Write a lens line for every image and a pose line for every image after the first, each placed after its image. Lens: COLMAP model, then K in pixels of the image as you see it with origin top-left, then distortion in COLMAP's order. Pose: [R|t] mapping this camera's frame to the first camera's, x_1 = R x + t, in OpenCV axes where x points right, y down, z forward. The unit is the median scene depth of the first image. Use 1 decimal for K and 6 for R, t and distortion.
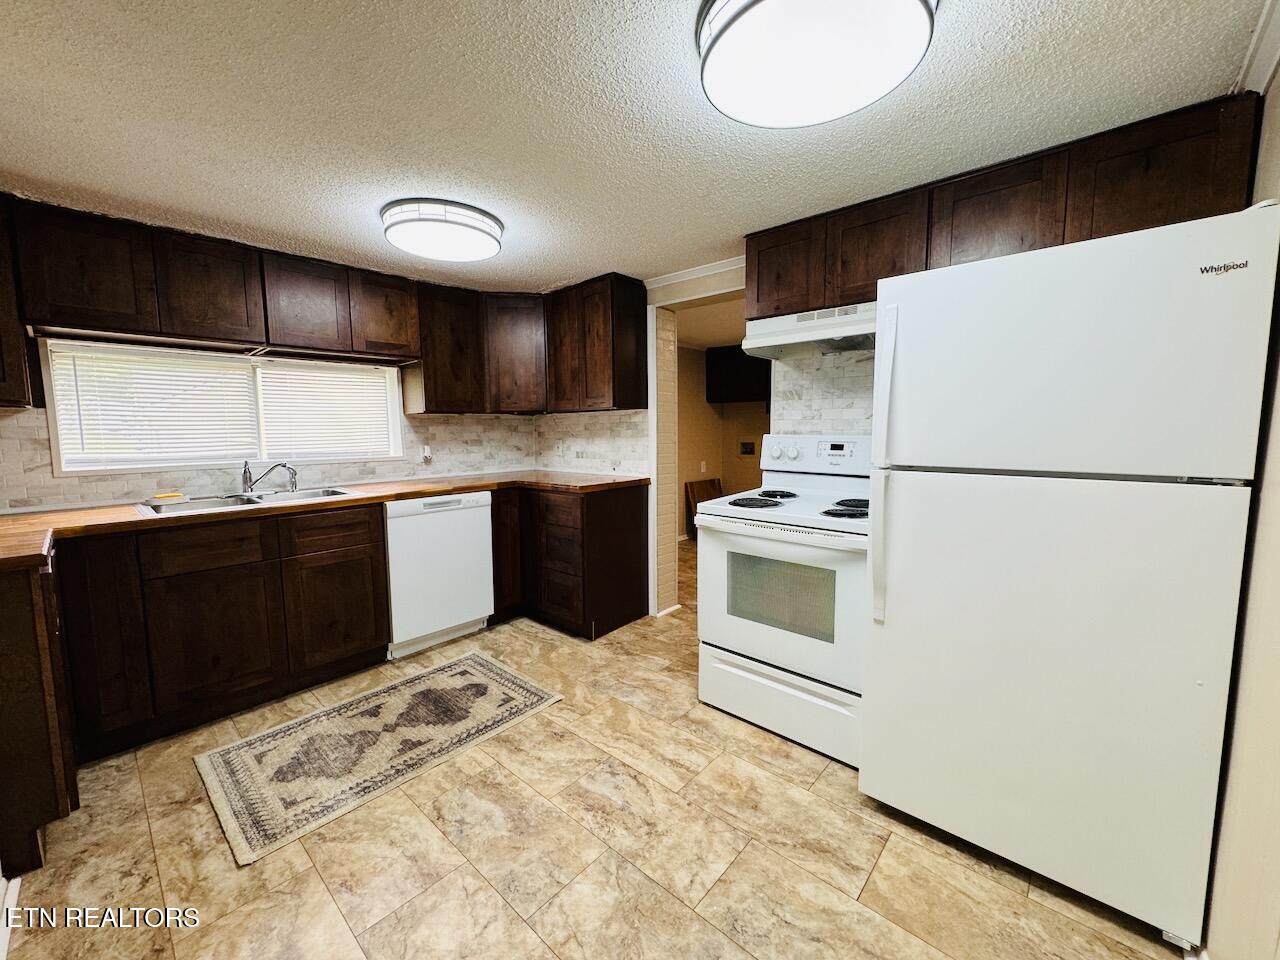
lens RADIAL K [[508.2, 0, 638.7], [0, 508.2, 479.0], [0, 0, 1]] dist [-0.002030, -0.000042]
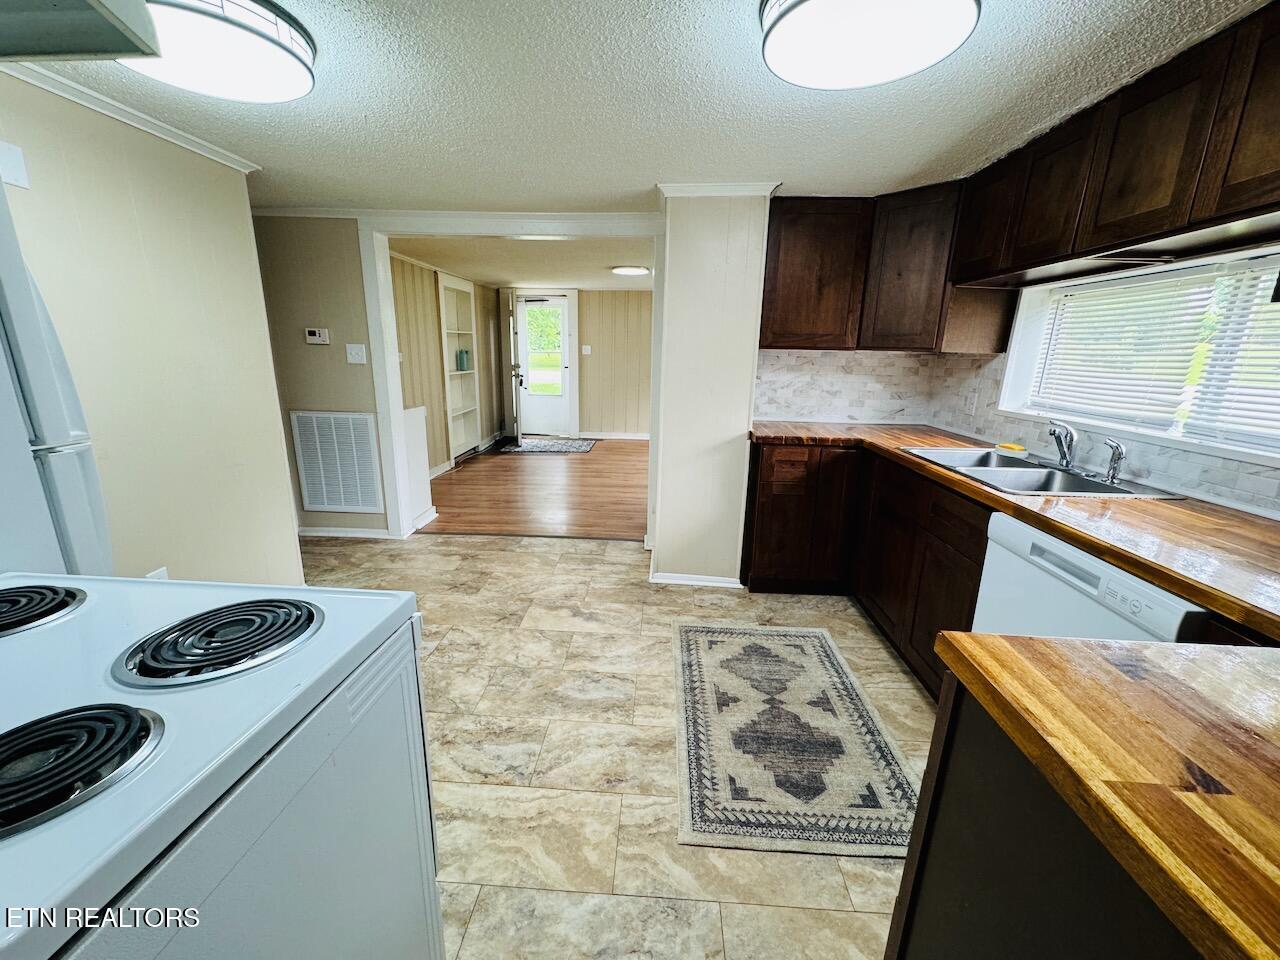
lens RADIAL K [[508.2, 0, 638.7], [0, 508.2, 479.0], [0, 0, 1]] dist [-0.002030, -0.000042]
pose [[-0.776417, 0.147553, -0.612703, 0.191145], [-0.075764, 0.943301, 0.323177, -0.160141], [0.625649, 0.297341, -0.721215, 1.246077]]
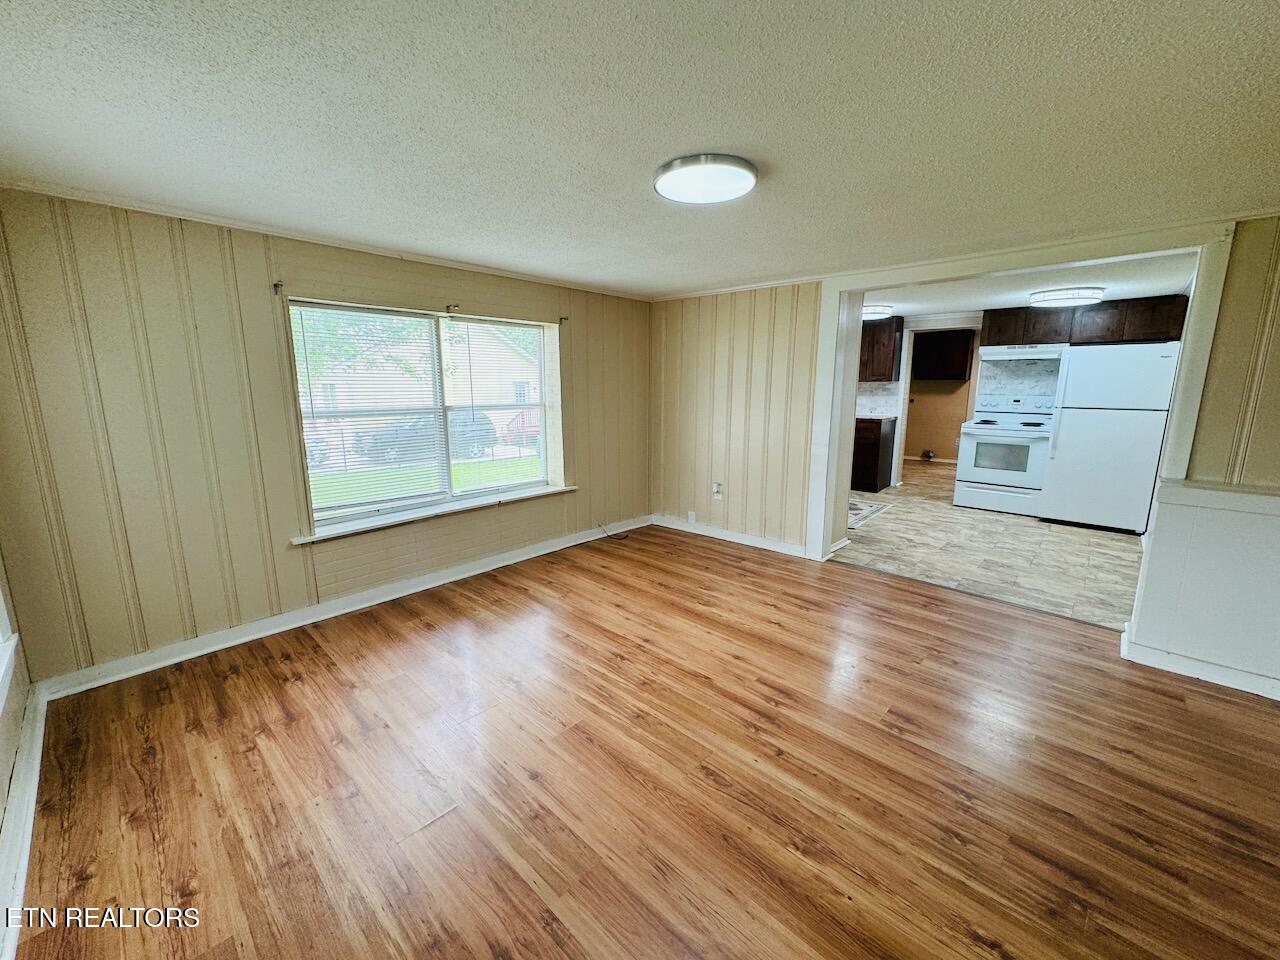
lens RADIAL K [[508.2, 0, 638.7], [0, 508.2, 479.0], [0, 0, 1]] dist [-0.002030, -0.000042]
pose [[0.999862, 0.006524, -0.015257, -1.295370], [-0.005113, 0.995860, 0.090759, 0.090823], [0.015786, -0.090669, 0.995756, -1.380633]]
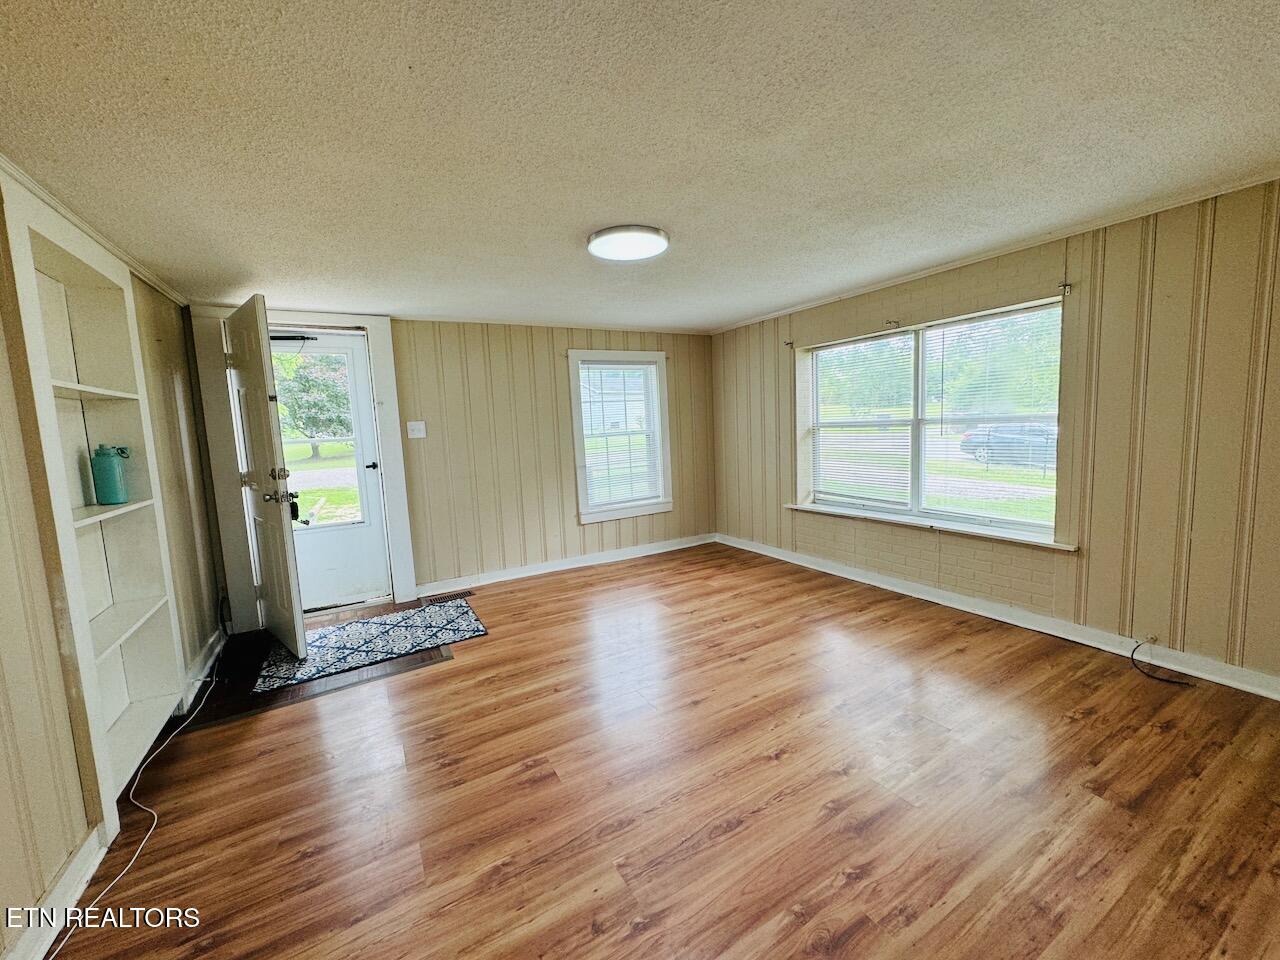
lens RADIAL K [[508.2, 0, 638.7], [0, 508.2, 479.0], [0, 0, 1]] dist [-0.002030, -0.000042]
pose [[-0.308183, 0.120917, -0.943611, -0.235982], [-0.041714, 0.989218, 0.140385, 0.017044], [0.950412, 0.082626, -0.299816, -0.214484]]
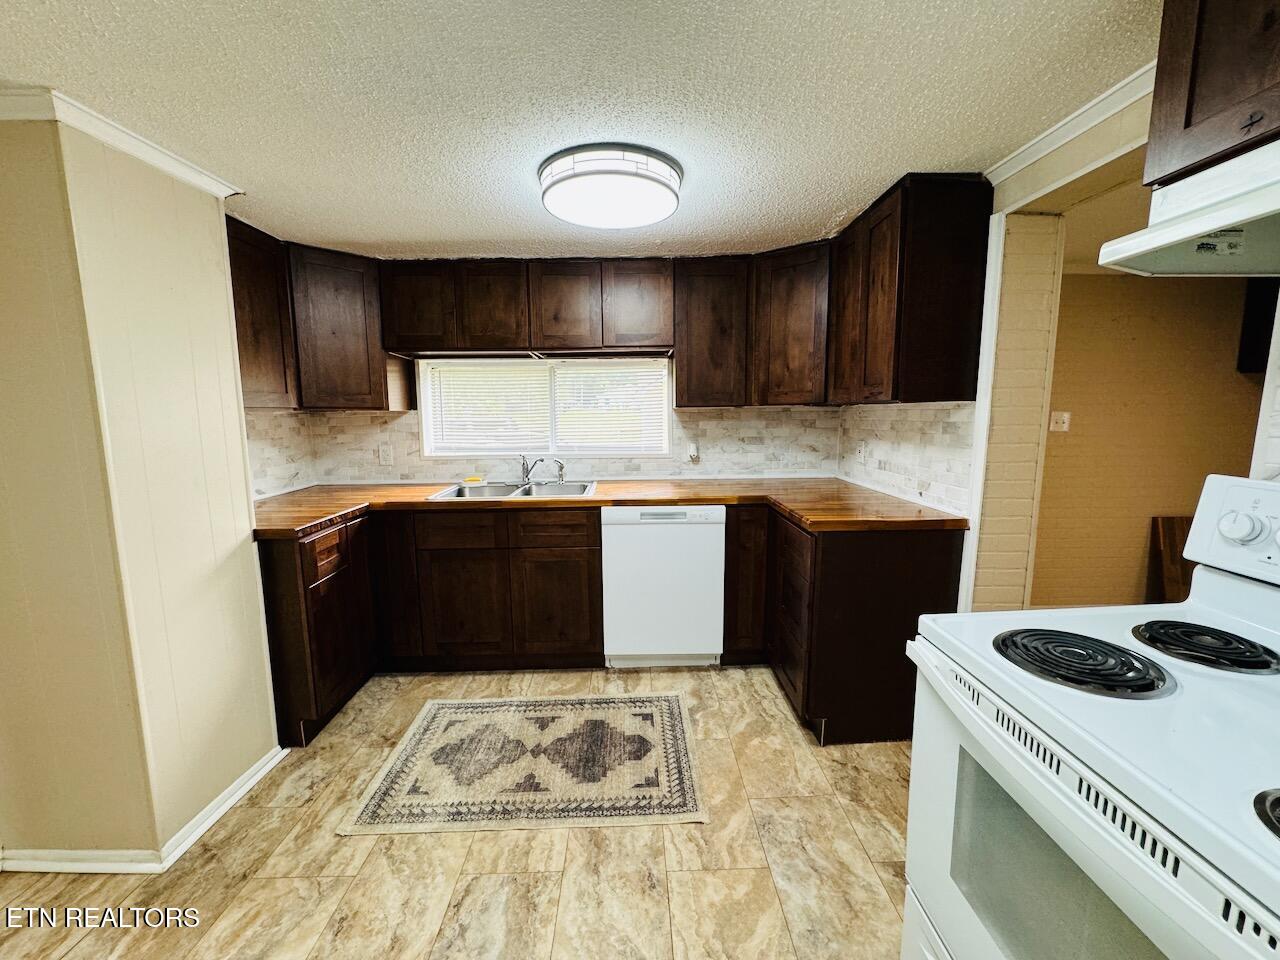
lens RADIAL K [[508.2, 0, 638.7], [0, 508.2, 479.0], [0, 0, 1]] dist [-0.002030, -0.000042]
pose [[0.682965, 0.102332, -0.723247, 0.243858], [-0.069401, 0.994750, 0.075211, -0.088494], [0.727146, -0.001172, 0.686481, 0.434812]]
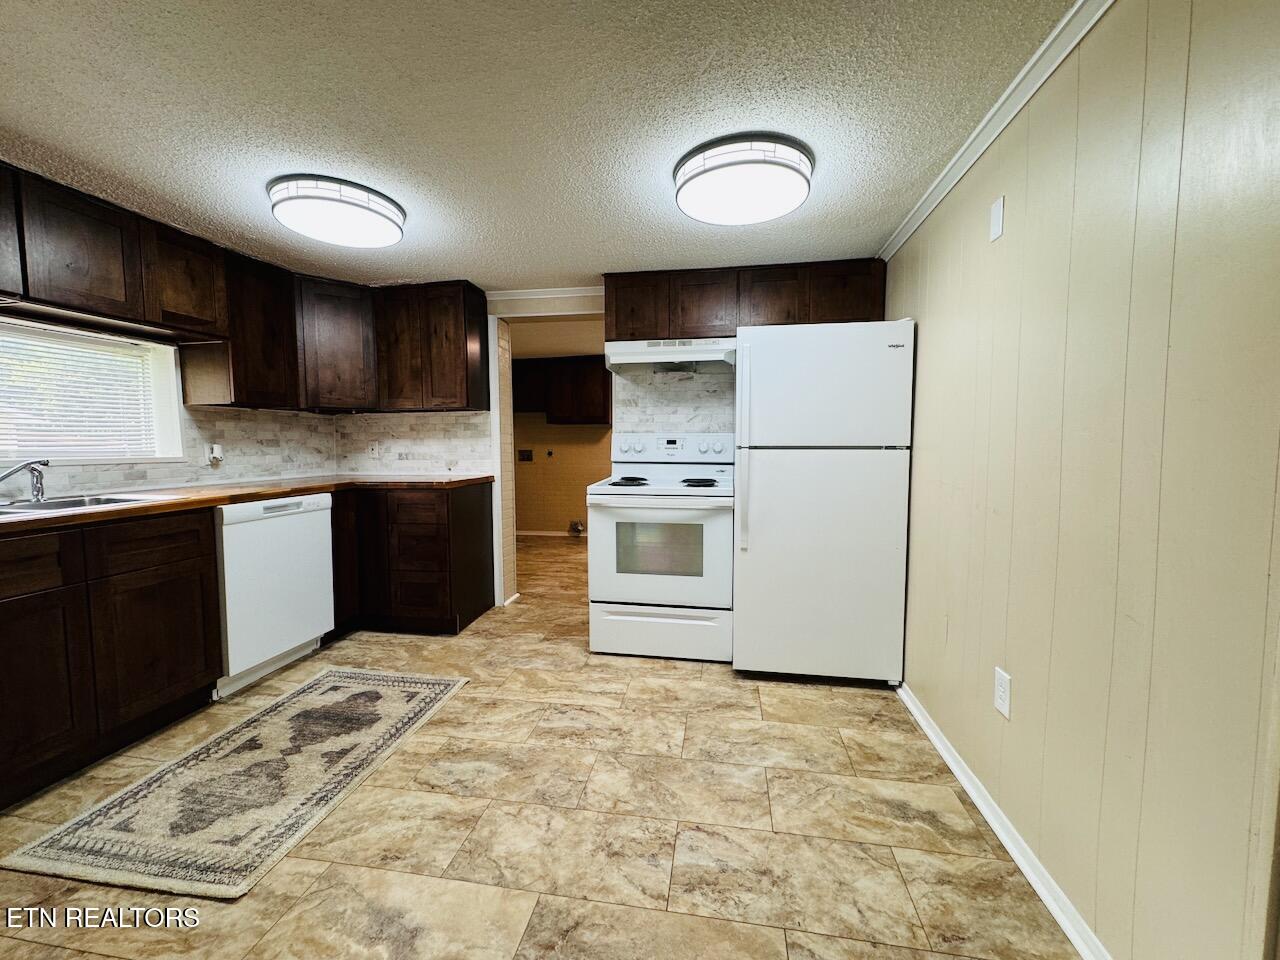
lens RADIAL K [[508.2, 0, 638.7], [0, 508.2, 479.0], [0, 0, 1]] dist [-0.002030, -0.000042]
pose [[0.844939, -0.029948, 0.534023, -0.390173], [0.048268, 0.998627, -0.020366, 0.055921], [-0.532680, 0.042984, 0.845224, -0.083897]]
